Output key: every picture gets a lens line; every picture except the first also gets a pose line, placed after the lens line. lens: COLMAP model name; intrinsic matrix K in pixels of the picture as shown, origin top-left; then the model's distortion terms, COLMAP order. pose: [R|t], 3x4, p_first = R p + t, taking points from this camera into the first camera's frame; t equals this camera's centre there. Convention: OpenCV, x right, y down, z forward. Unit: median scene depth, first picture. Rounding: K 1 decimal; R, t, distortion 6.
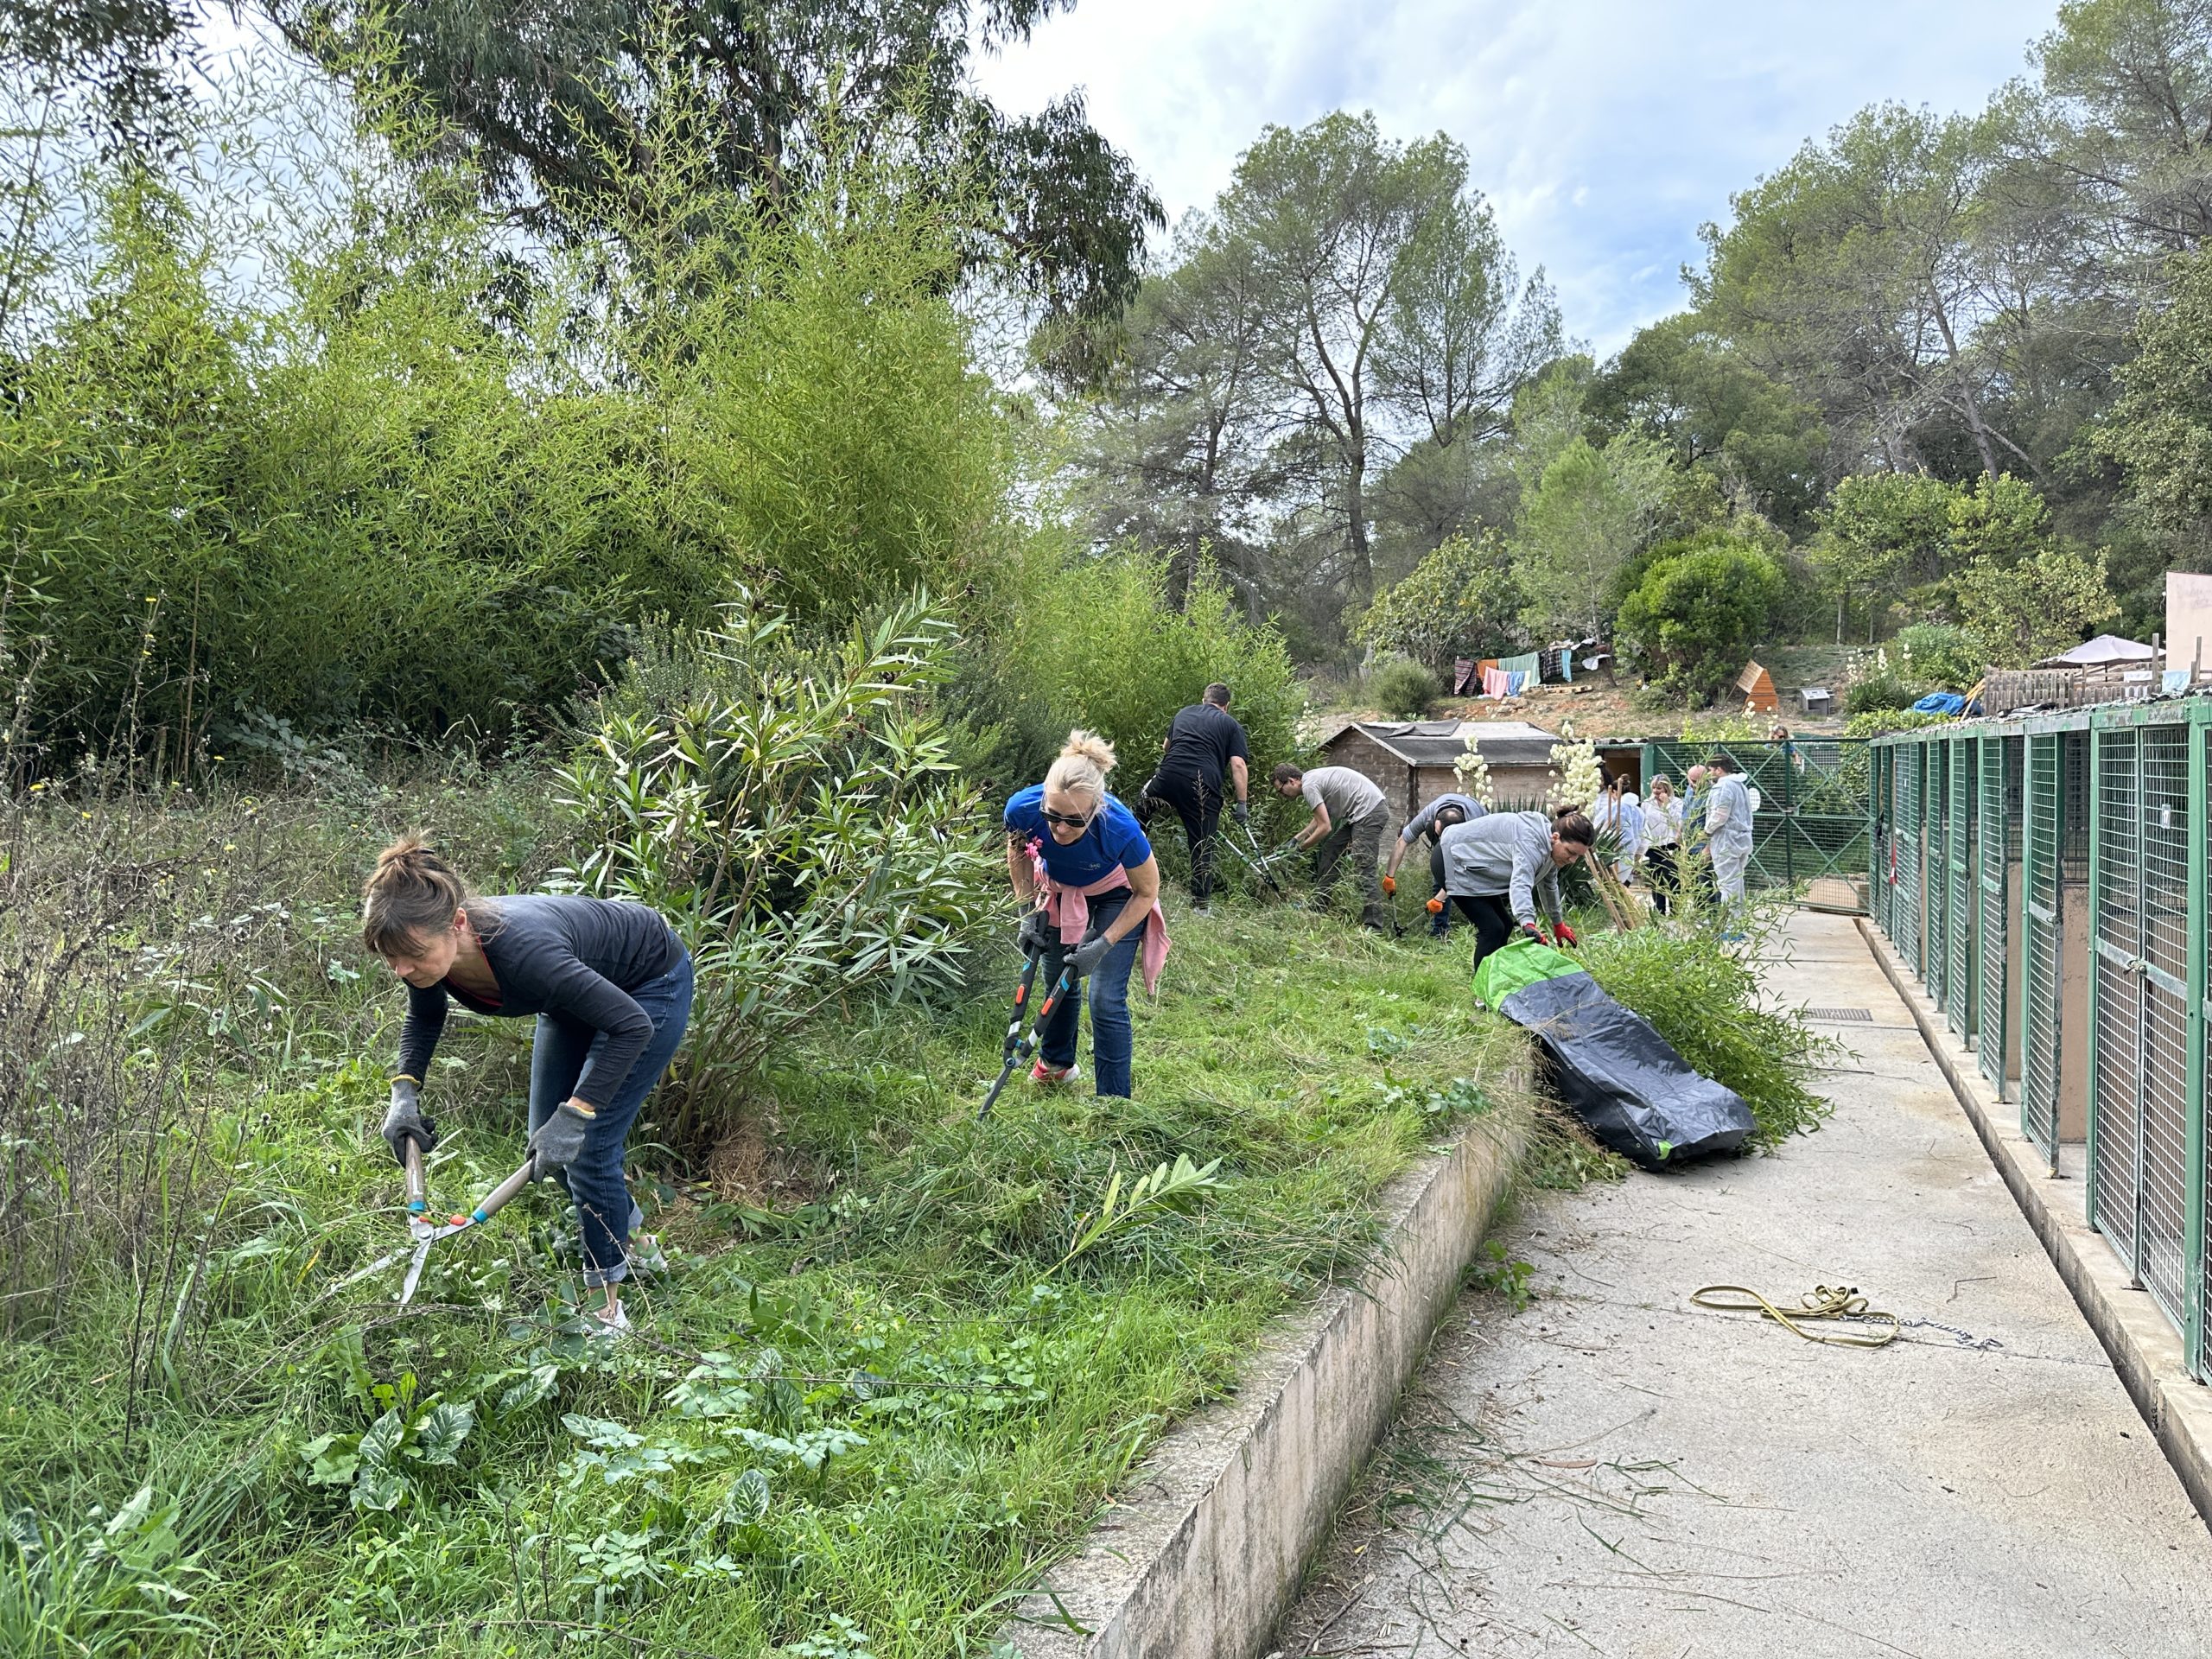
lens RADIAL K [[1550.5, 0, 1106.0], [0, 1550.5, 829.5], [0, 0, 1]] dist [0.066633, -0.083723]
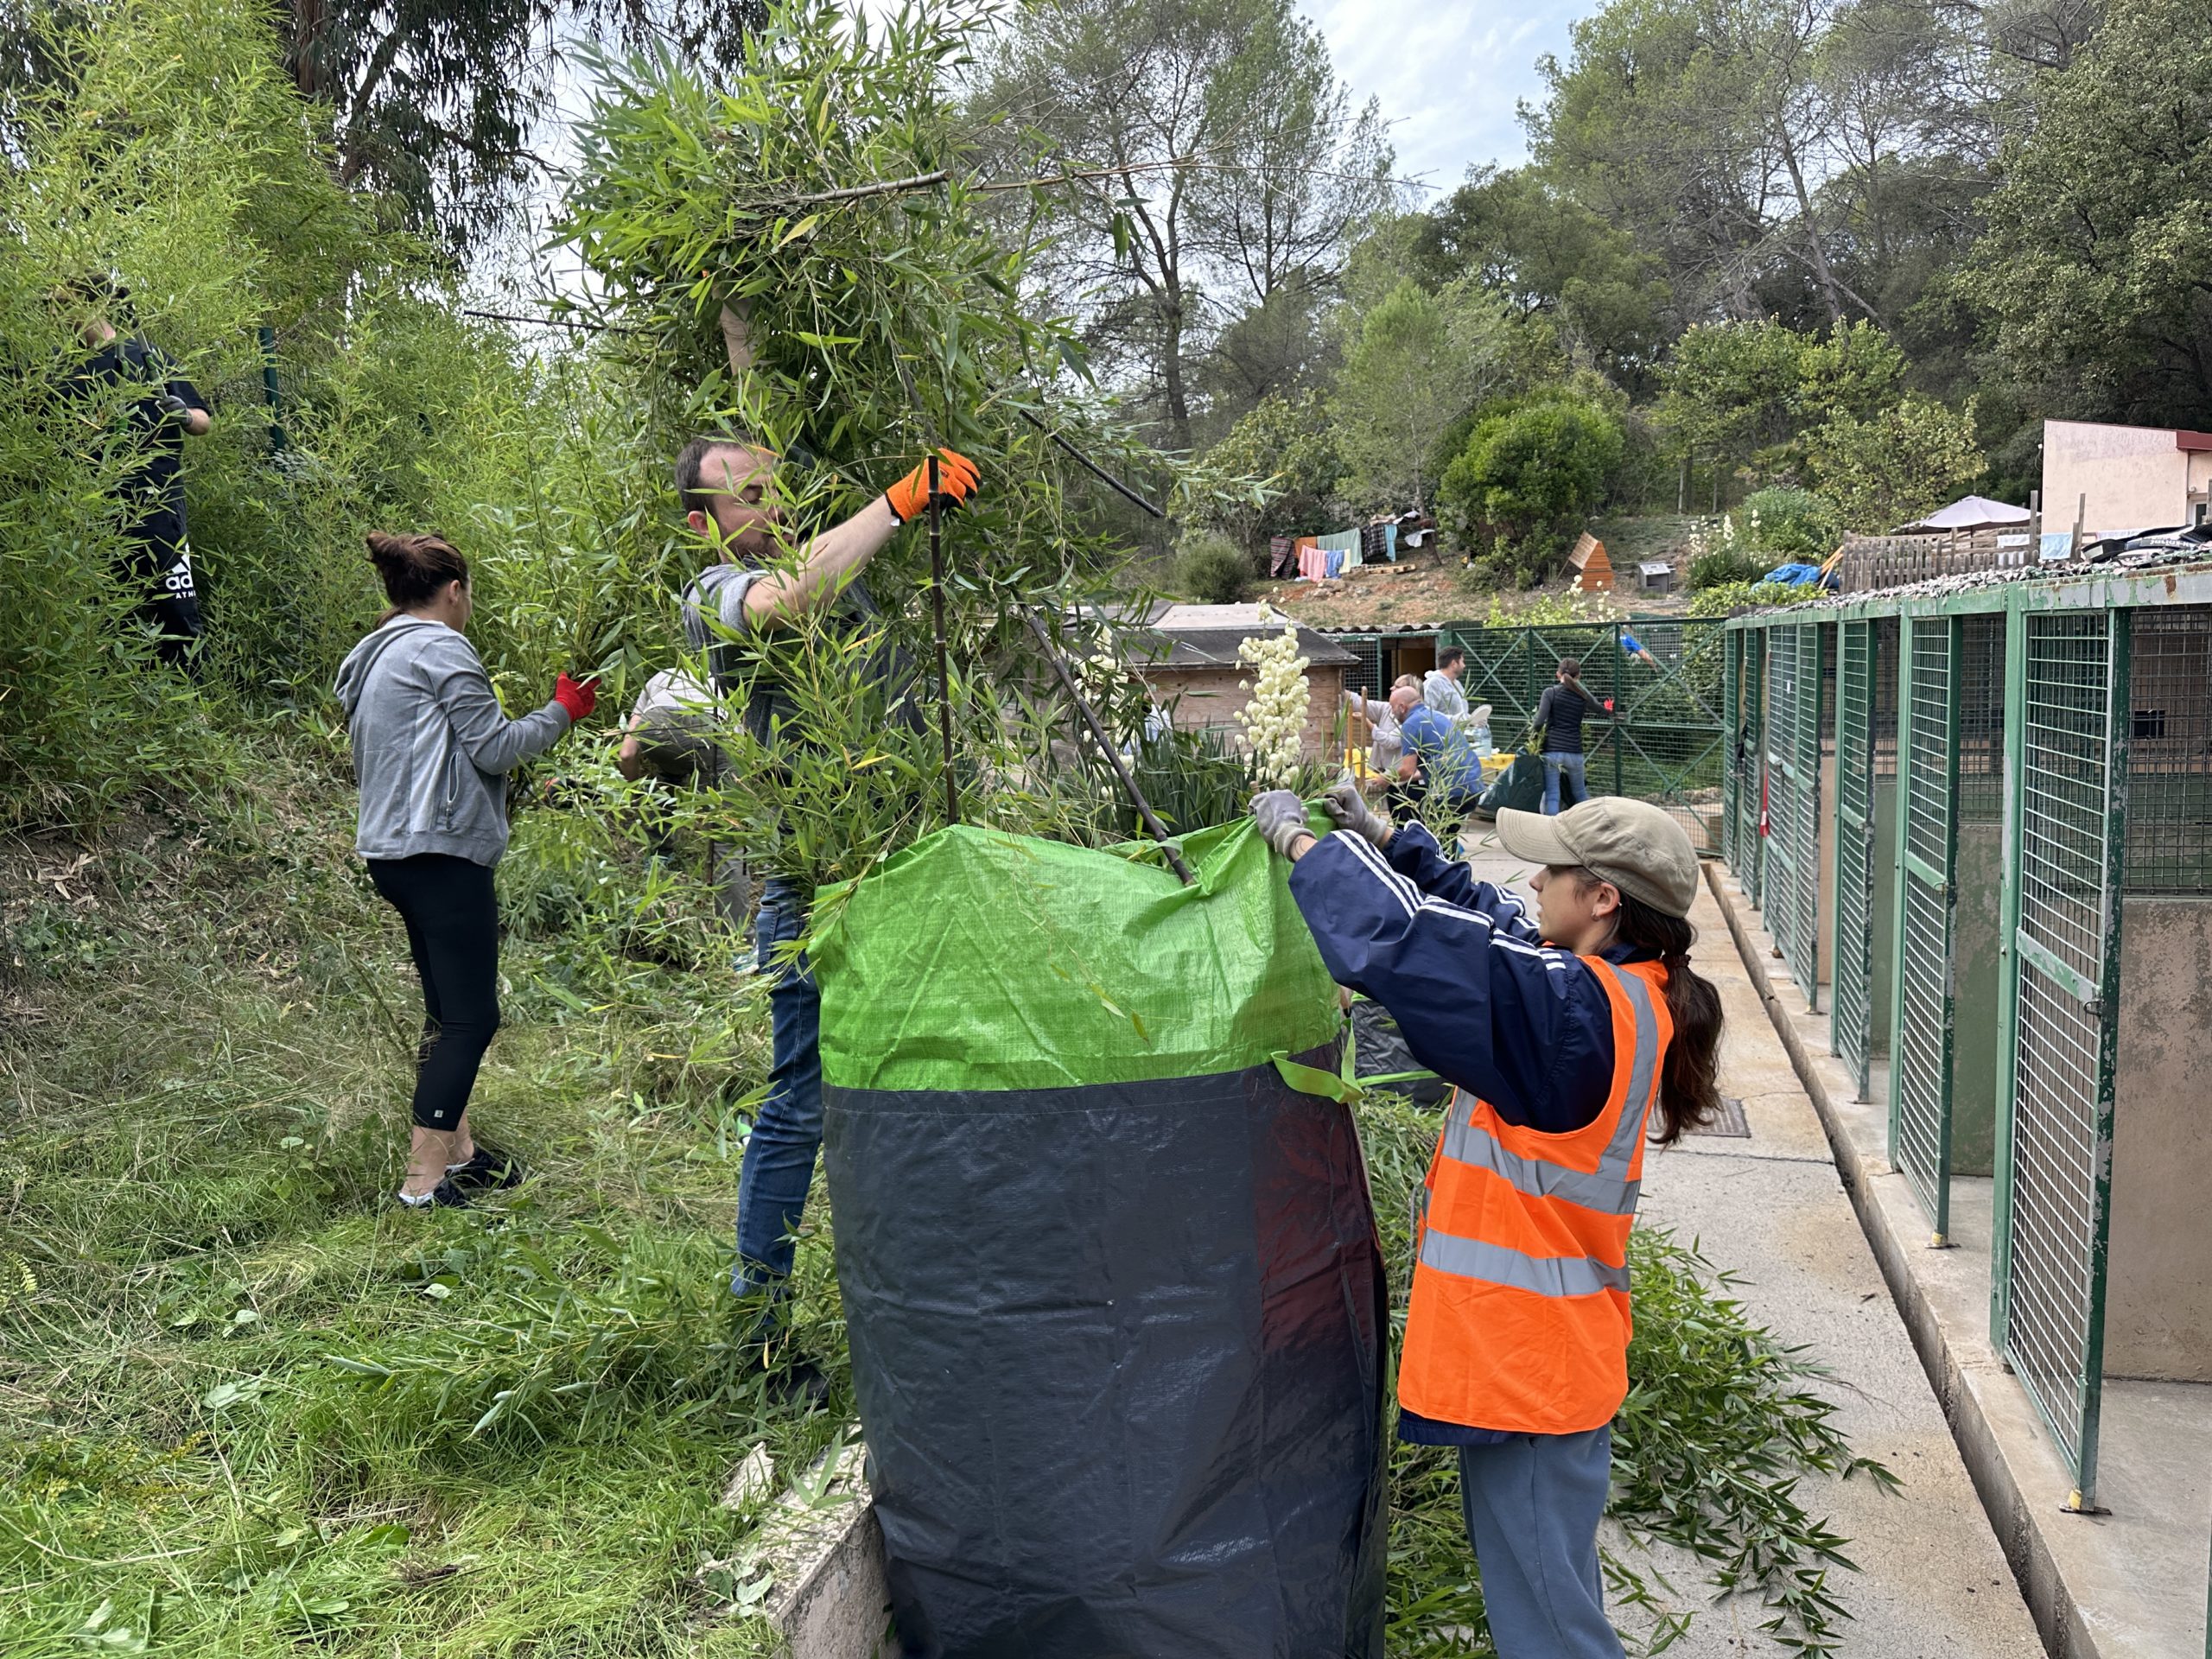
lens RADIAL K [[1563.3, 0, 1106.0], [0, 1563.3, 829.5], [0, 0, 1]] dist [0.155055, -0.234907]
pose [[0.995401, -0.025102, 0.092451, 0.047623], [0.018724, 0.997426, 0.069219, -0.006125], [-0.093951, -0.067169, 0.993308, 0.104797]]
